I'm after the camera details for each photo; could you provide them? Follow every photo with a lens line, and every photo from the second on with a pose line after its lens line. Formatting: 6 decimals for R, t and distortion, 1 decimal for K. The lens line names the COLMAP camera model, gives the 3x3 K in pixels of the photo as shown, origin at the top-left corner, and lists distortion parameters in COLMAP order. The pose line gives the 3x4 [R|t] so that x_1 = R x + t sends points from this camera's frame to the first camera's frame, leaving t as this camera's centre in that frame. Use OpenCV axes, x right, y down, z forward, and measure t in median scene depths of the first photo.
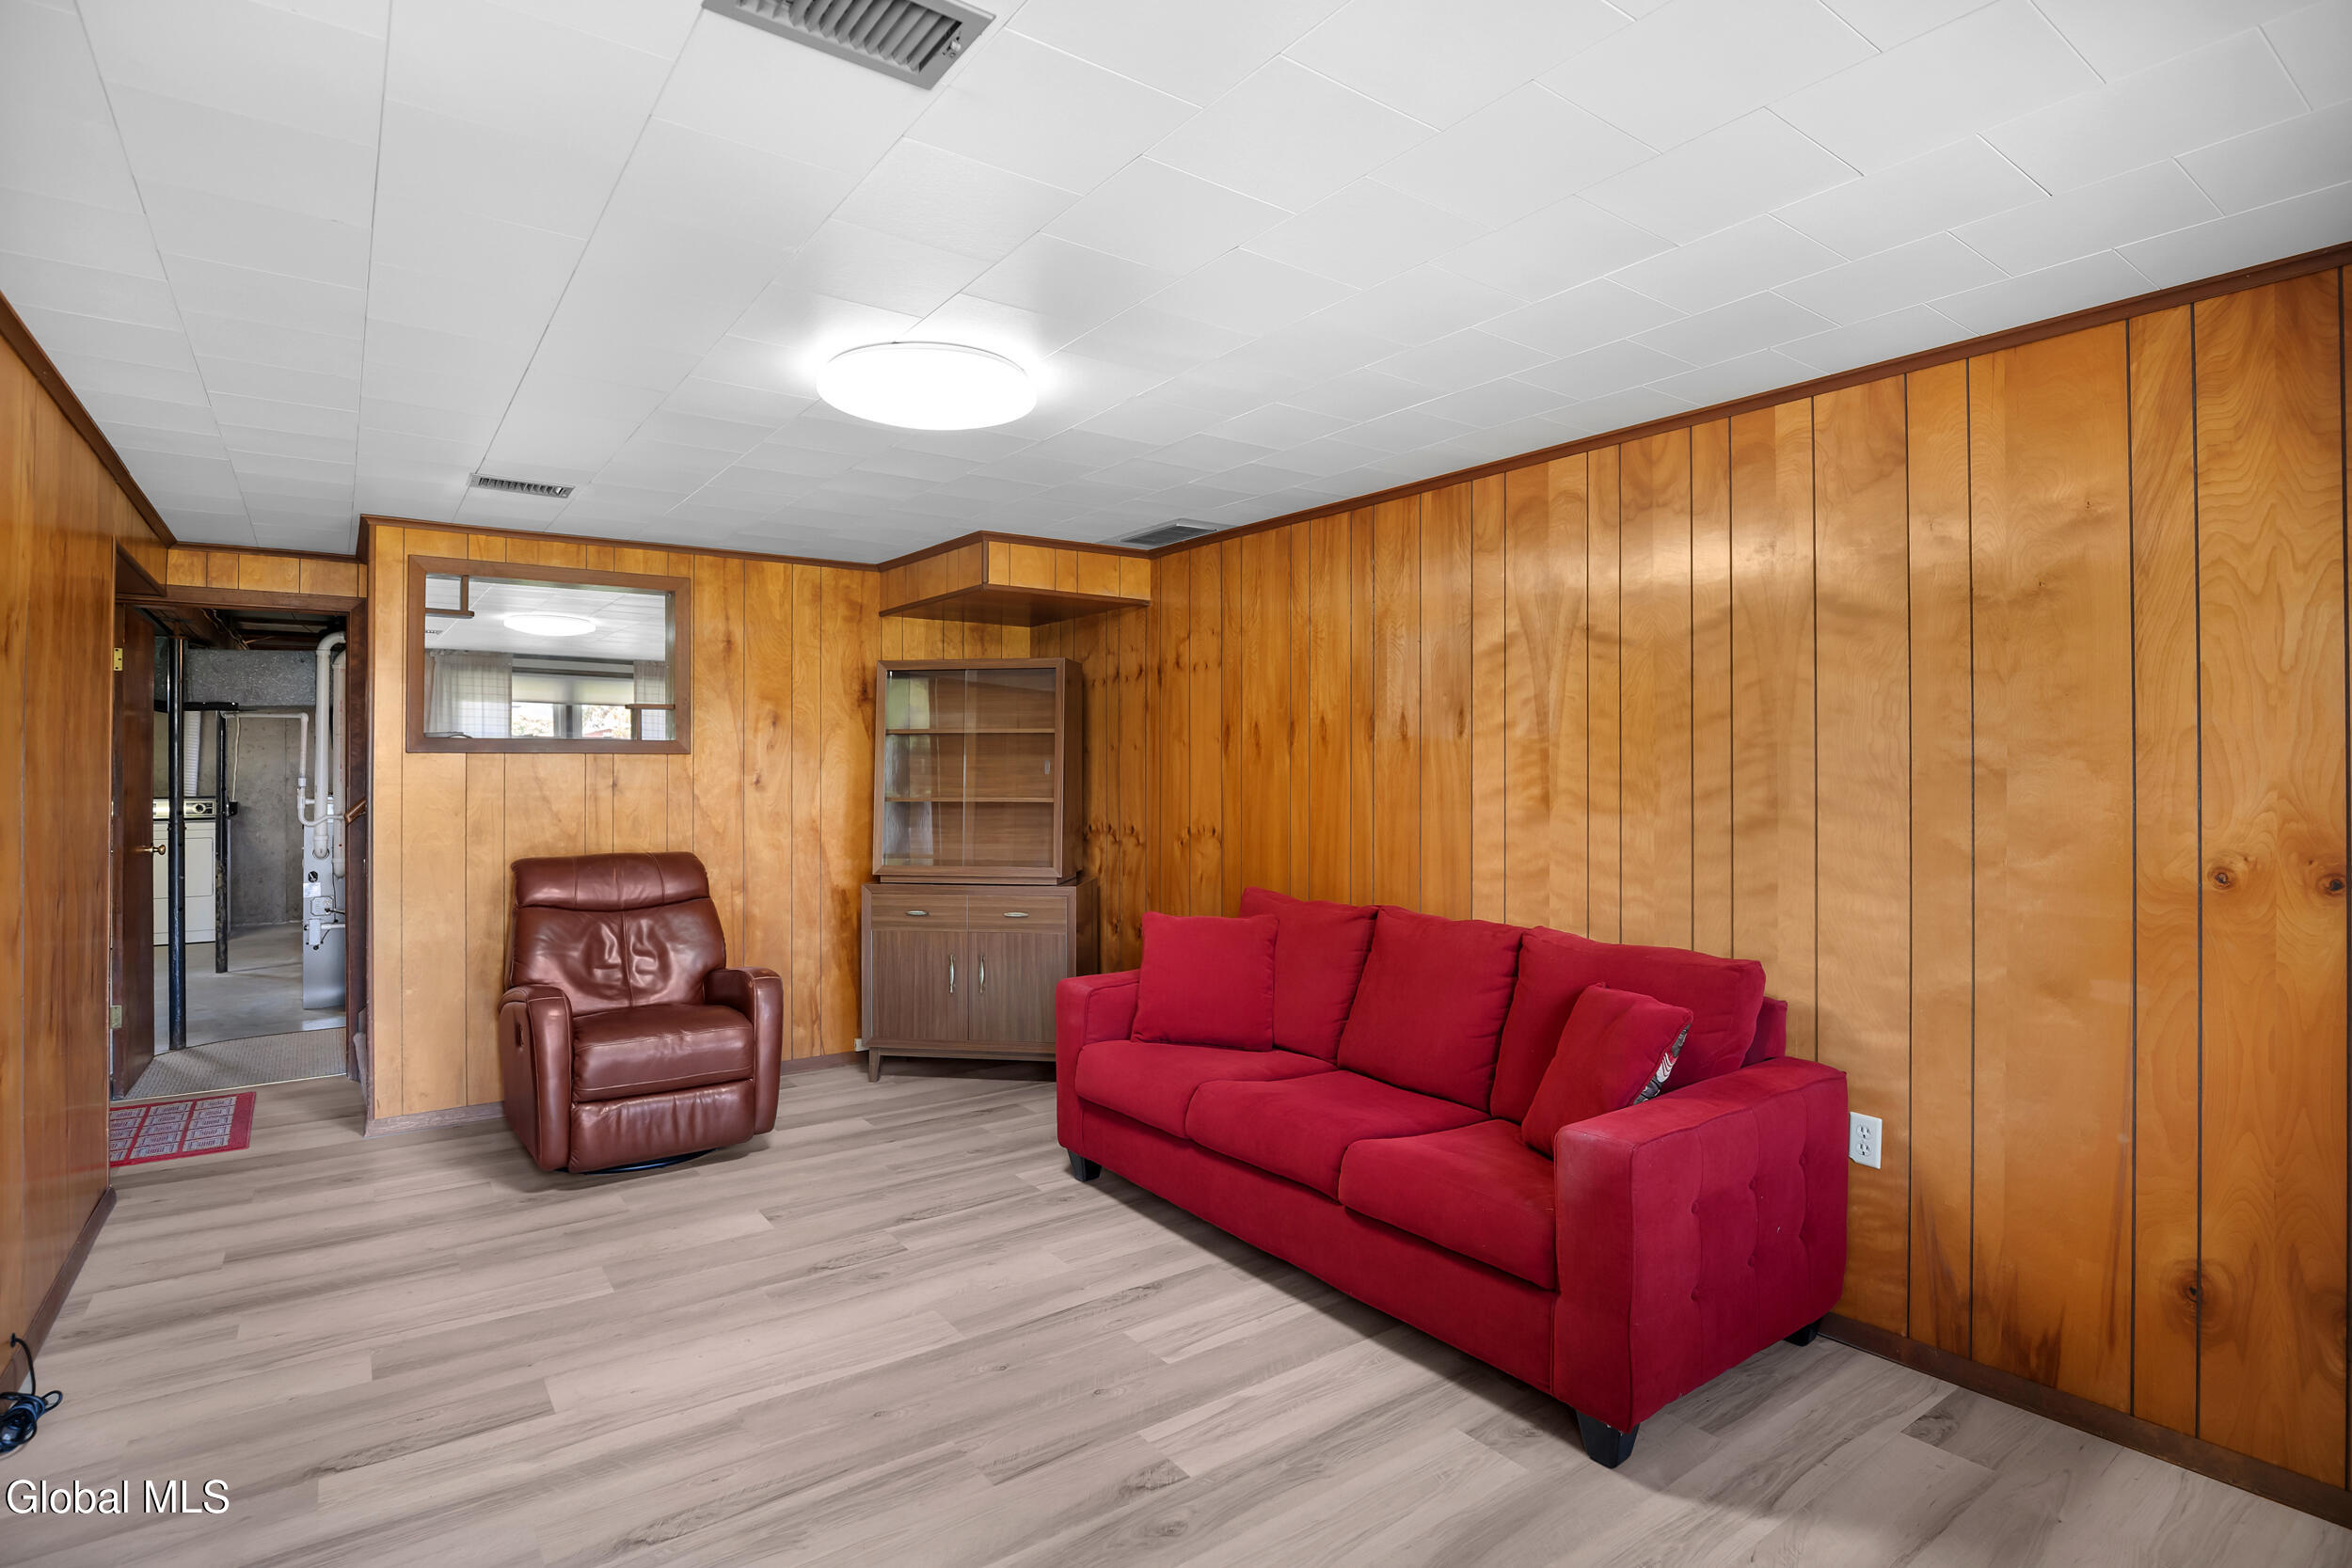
lens RADIAL K [[1149.7, 0, 1175.4], [0, 1149.7, 754.8], [0, 0, 1]] dist [-0.025286, 0.000940]
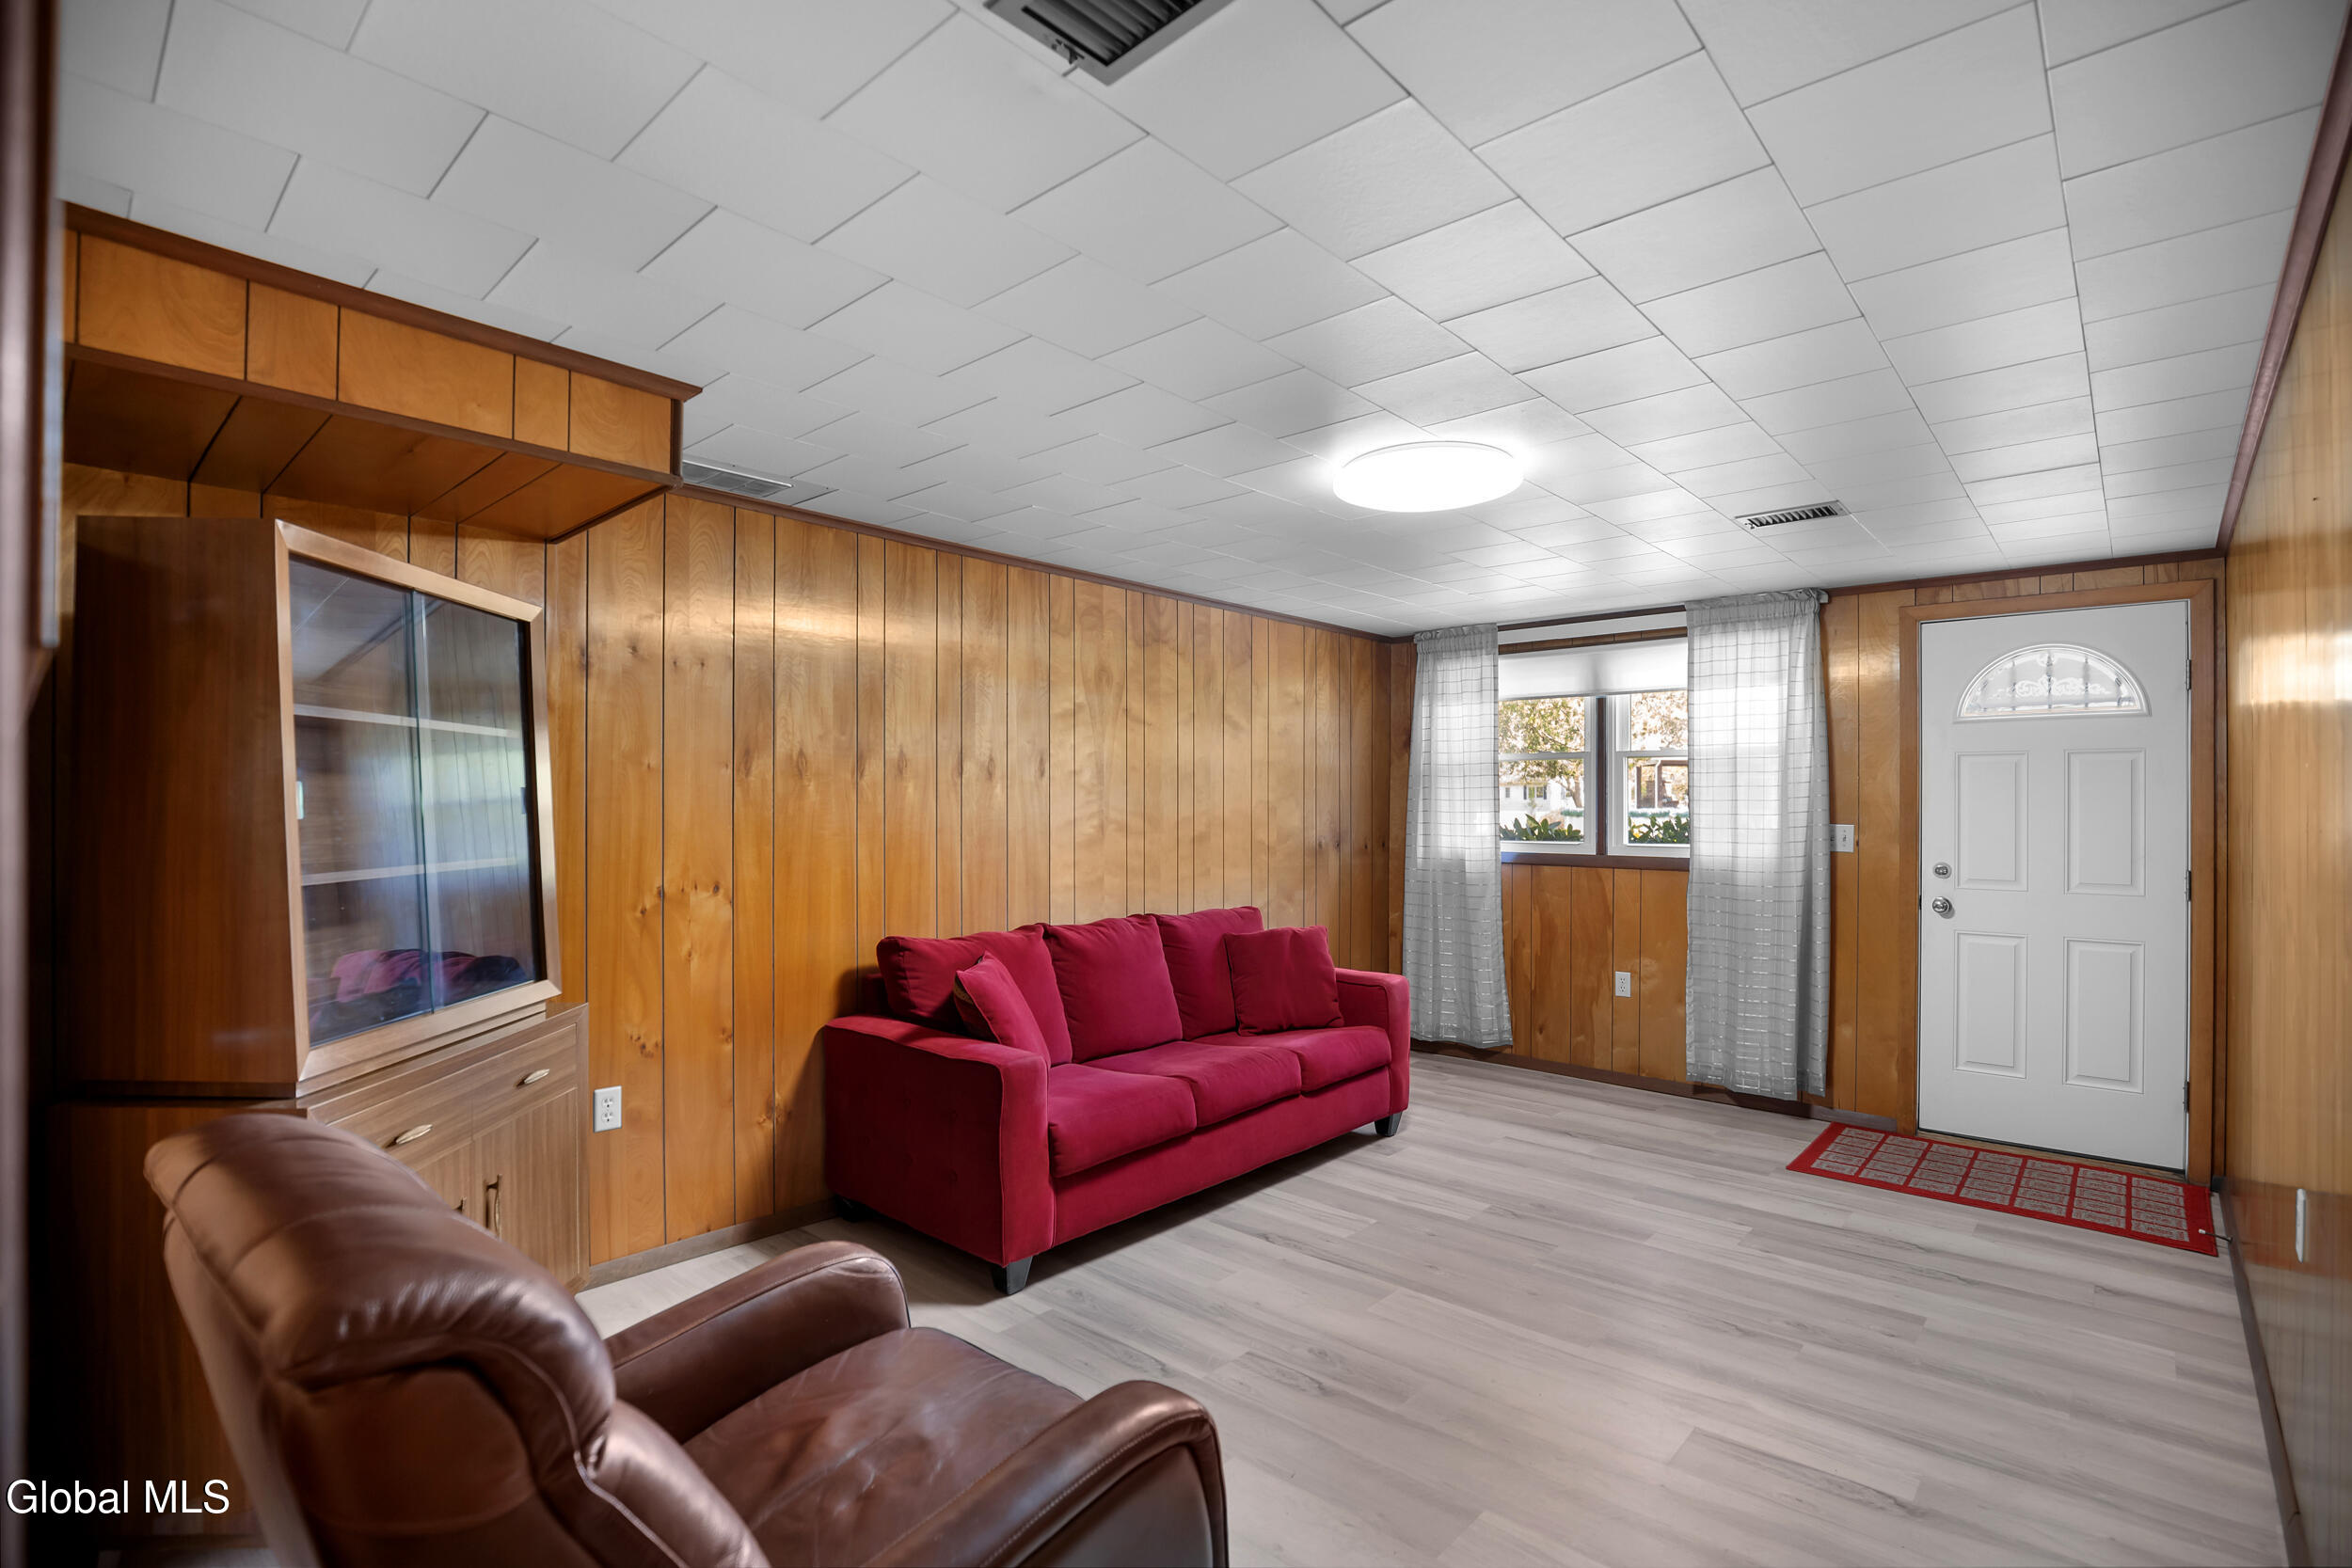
lens RADIAL K [[1107.8, 0, 1177.6], [0, 1107.8, 806.4], [0, 0, 1]] dist [-0.009860, 0.000064]
pose [[-0.201911, -0.007669, 0.979374, -1.071531], [-0.020281, 0.999788, 0.003648, 0.006814], [-0.979194, -0.019126, -0.202024, 1.247482]]
